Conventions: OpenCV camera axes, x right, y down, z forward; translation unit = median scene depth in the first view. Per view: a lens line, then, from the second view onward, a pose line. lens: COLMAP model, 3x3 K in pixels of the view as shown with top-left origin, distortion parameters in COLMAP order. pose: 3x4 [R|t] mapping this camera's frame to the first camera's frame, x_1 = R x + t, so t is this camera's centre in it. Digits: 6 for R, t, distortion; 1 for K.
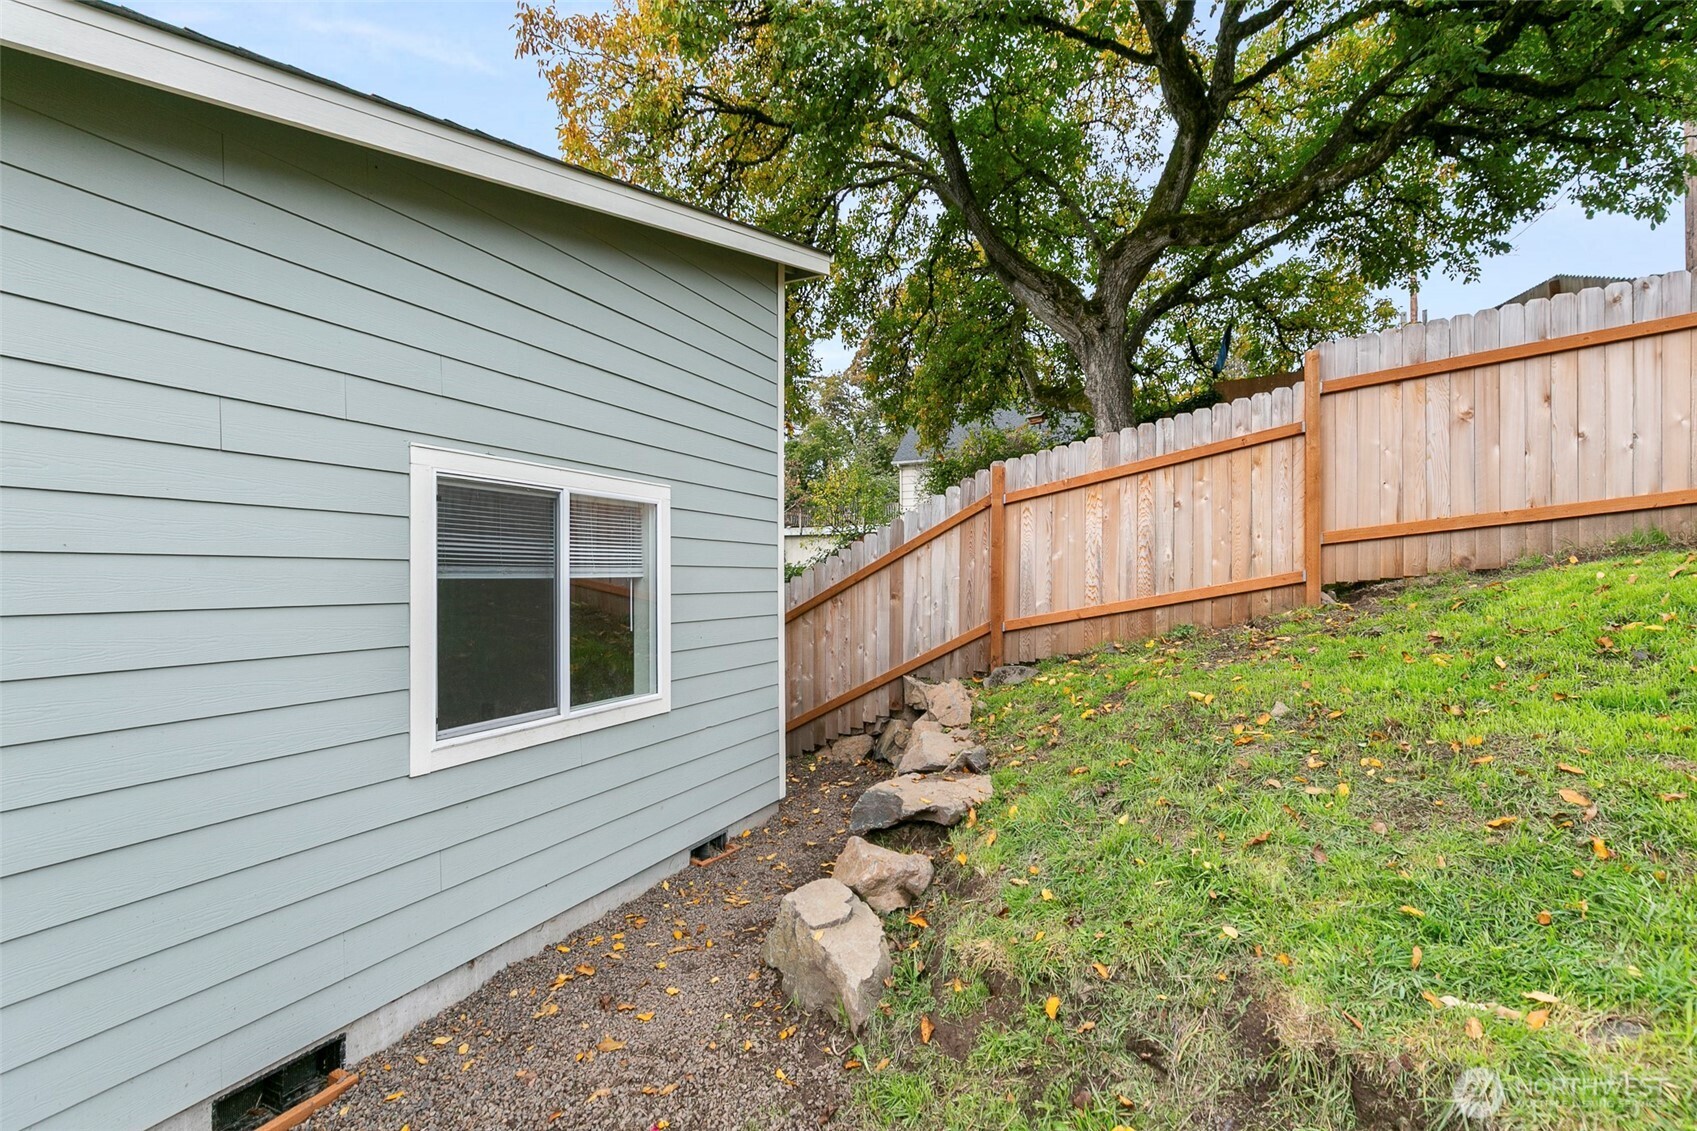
lens RADIAL K [[773.5, 0, 850.9], [0, 773.5, 569.3], [0, 0, 1]] dist [0.012055, -0.002293]
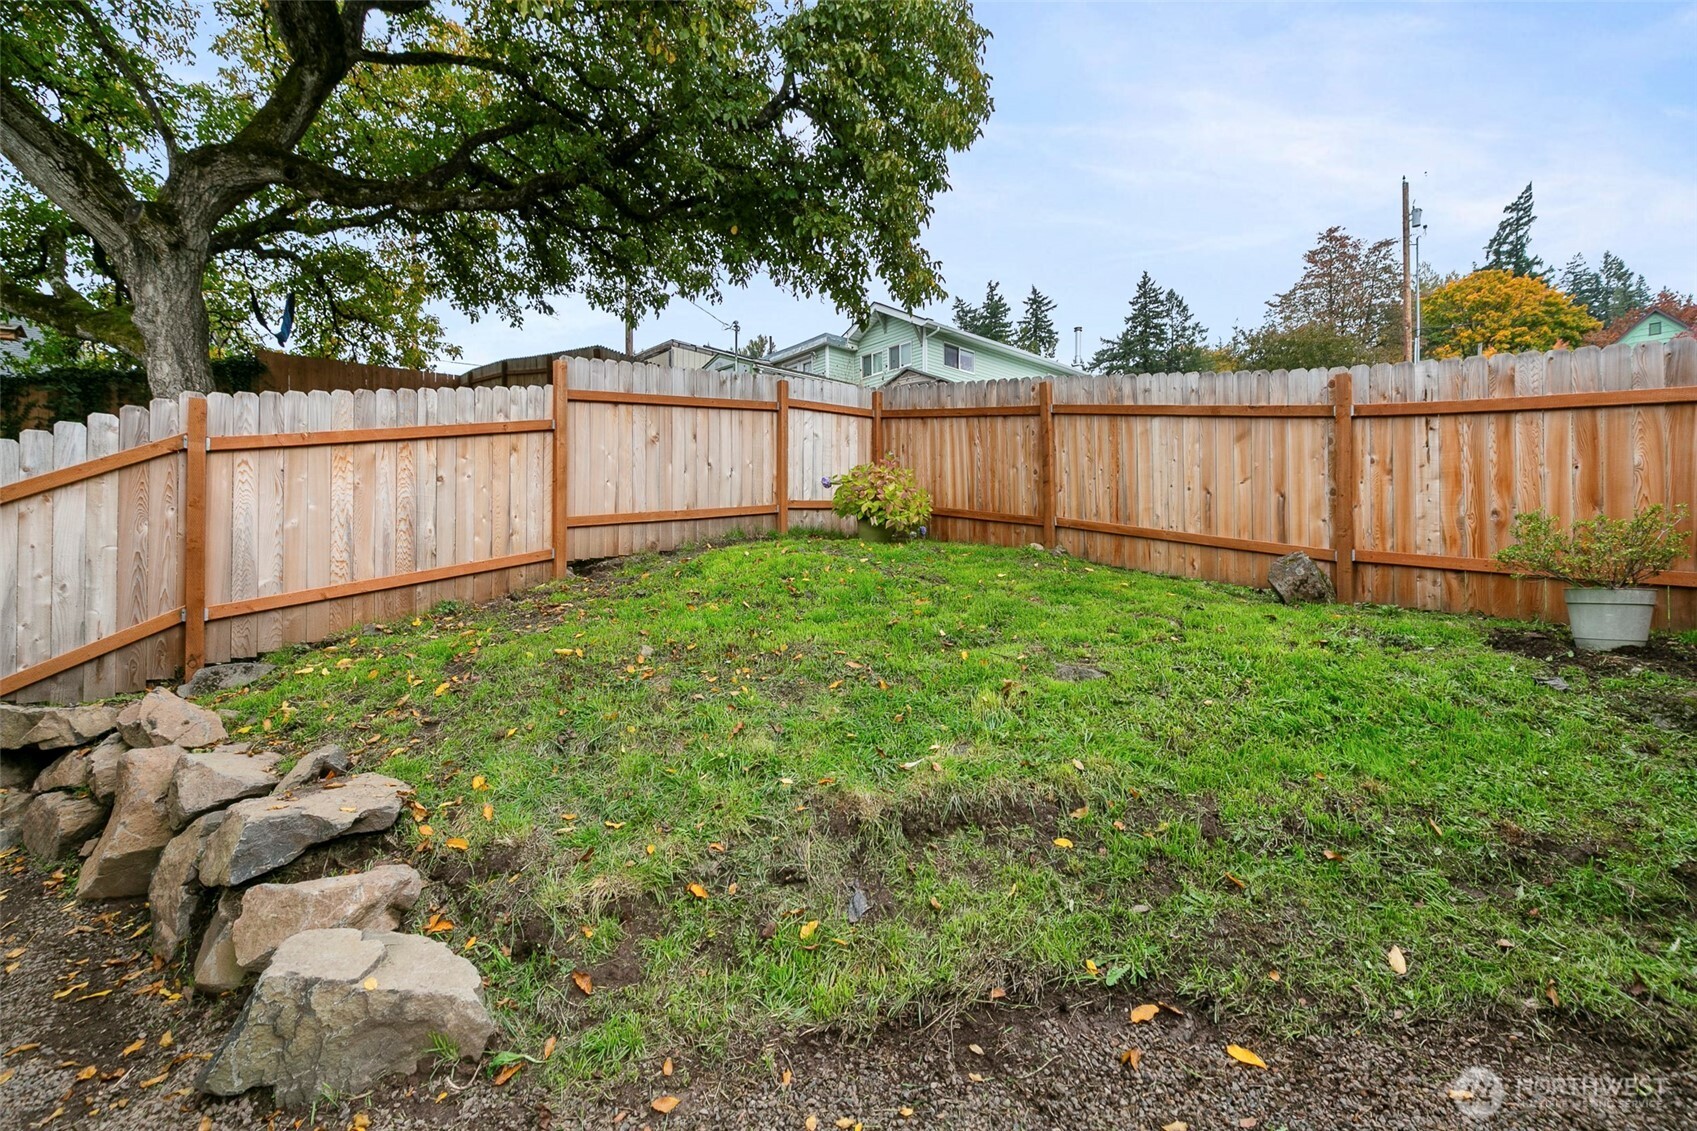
lens RADIAL K [[773.5, 0, 862.2], [0, 773.5, 567.6], [0, 0, 1]] dist [0.012055, -0.002293]
pose [[0.364563, 0.012241, 0.931098, -0.322867], [-0.003693, 0.999925, -0.011700, 0.041816], [-0.931172, 0.000827, 0.364580, 0.155415]]
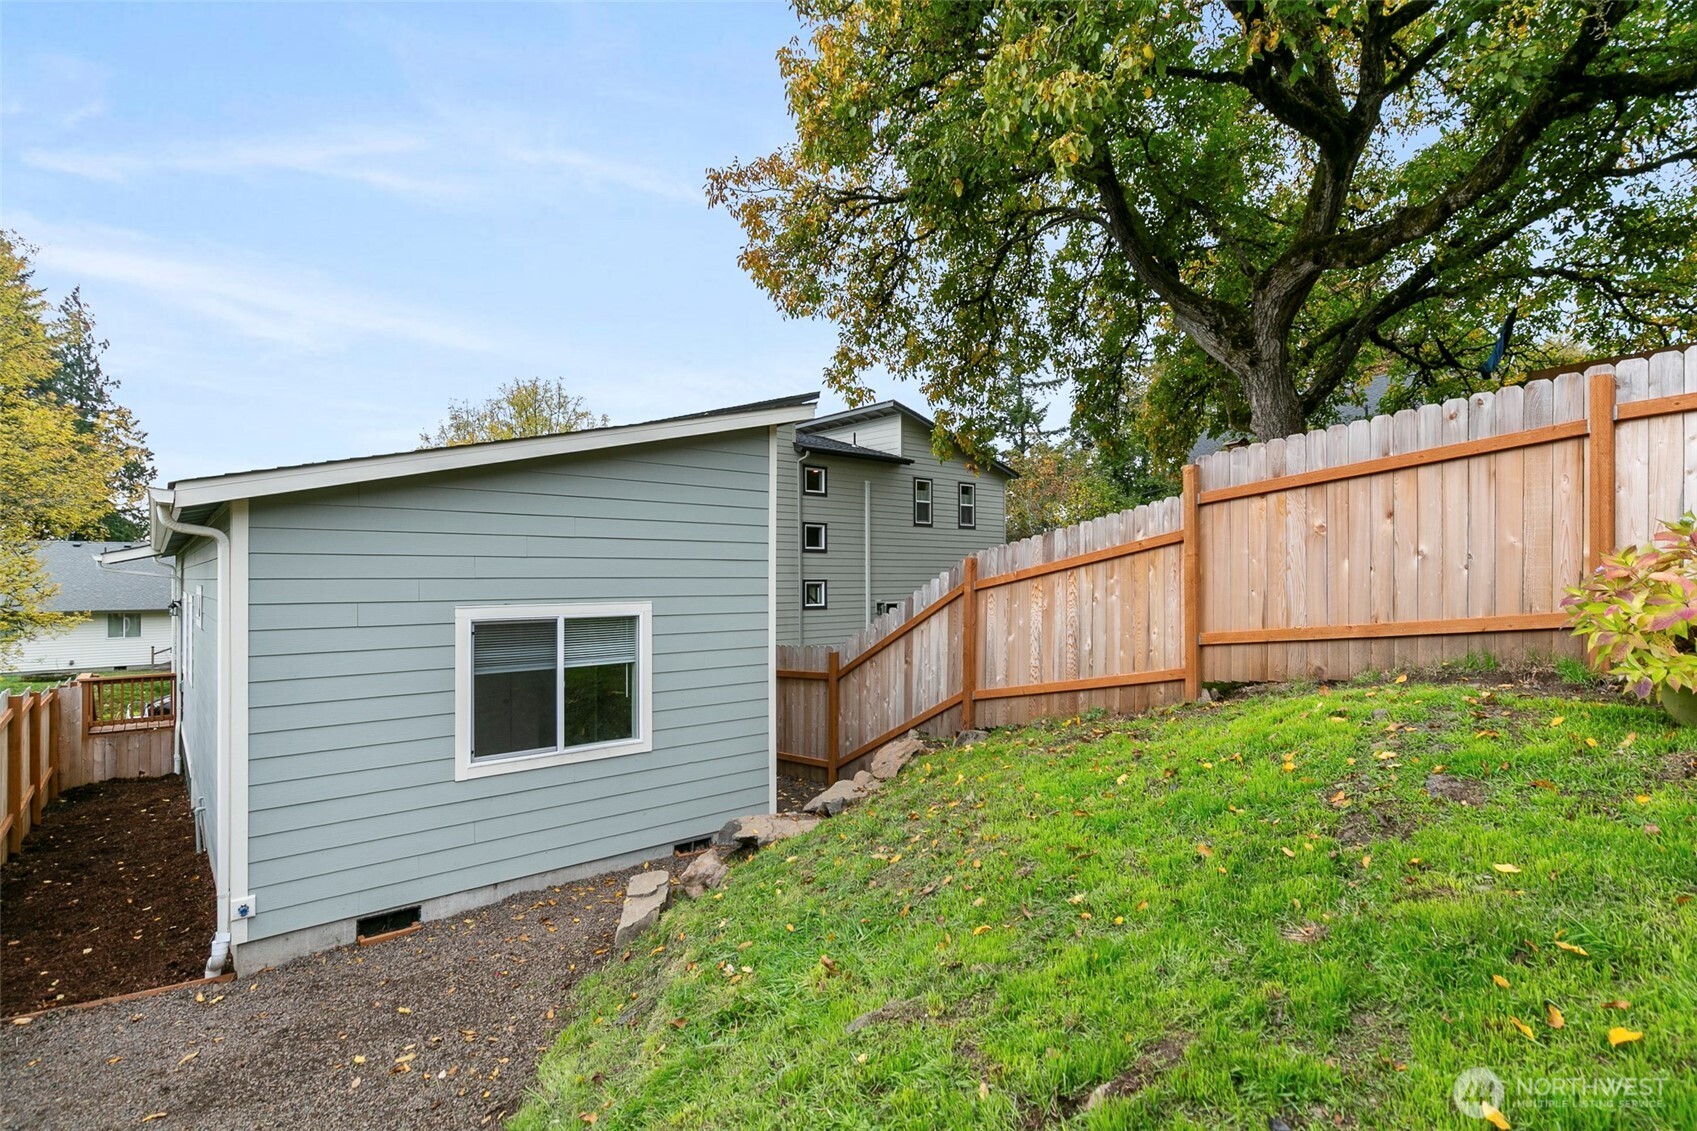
lens RADIAL K [[818.7, 0, 847.3], [0, 818.7, 568.2], [0, 0, 1]] dist [0.002247, -0.000368]
pose [[0.903958, -0.003225, -0.427609, 0.651013], [0.004637, 0.999987, 0.002262, -0.142792], [0.427596, -0.004028, 0.903961, -0.227961]]
